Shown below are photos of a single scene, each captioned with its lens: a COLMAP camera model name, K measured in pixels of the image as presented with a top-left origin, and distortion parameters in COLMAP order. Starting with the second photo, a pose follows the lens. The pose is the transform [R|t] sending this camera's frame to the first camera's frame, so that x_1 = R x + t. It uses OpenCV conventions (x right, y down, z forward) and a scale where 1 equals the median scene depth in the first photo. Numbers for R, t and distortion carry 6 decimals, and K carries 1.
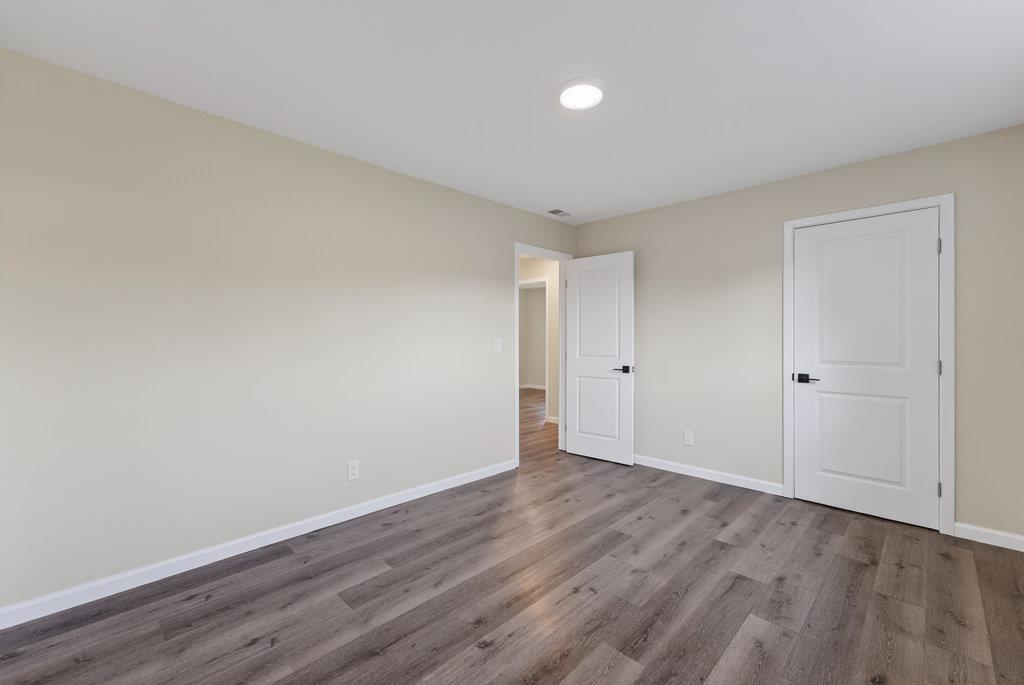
lens RADIAL K [[441.9, 0, 505.6], [0, 441.9, 339.9], [0, 0, 1]] dist [0.008228, 0.000167]
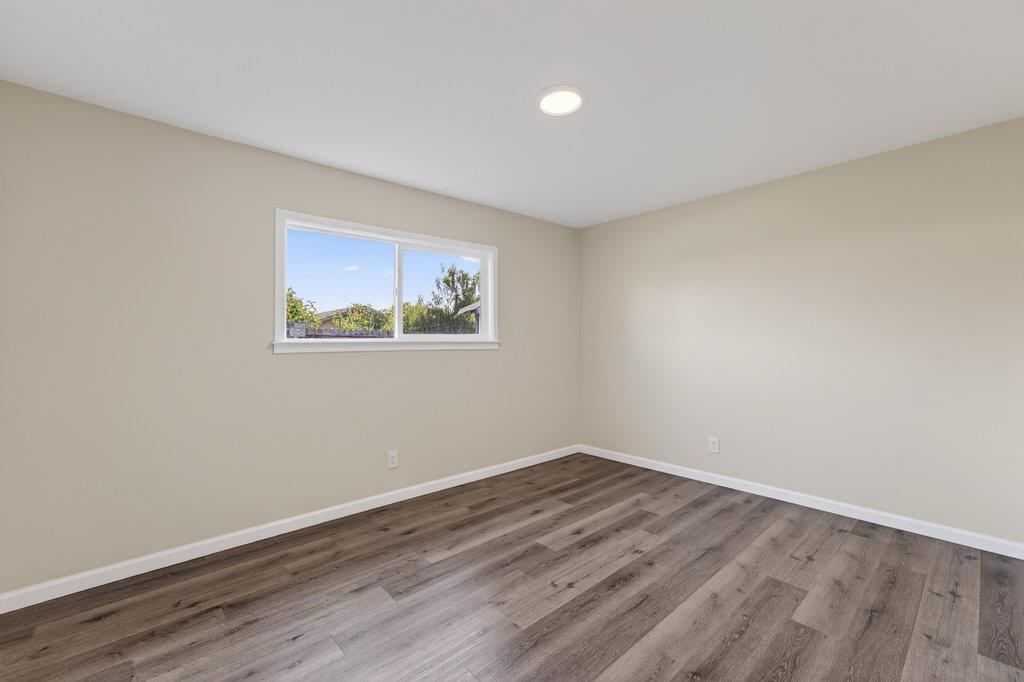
lens RADIAL K [[441.9, 0, 505.6], [0, 441.9, 338.4], [0, 0, 1]] dist [0.008228, 0.000167]
pose [[-0.998493, 0.006440, 0.054492, 0.260839], [0.006496, 0.999979, 0.000845, -0.012771], [-0.054486, 0.001197, -0.998514, 2.125122]]
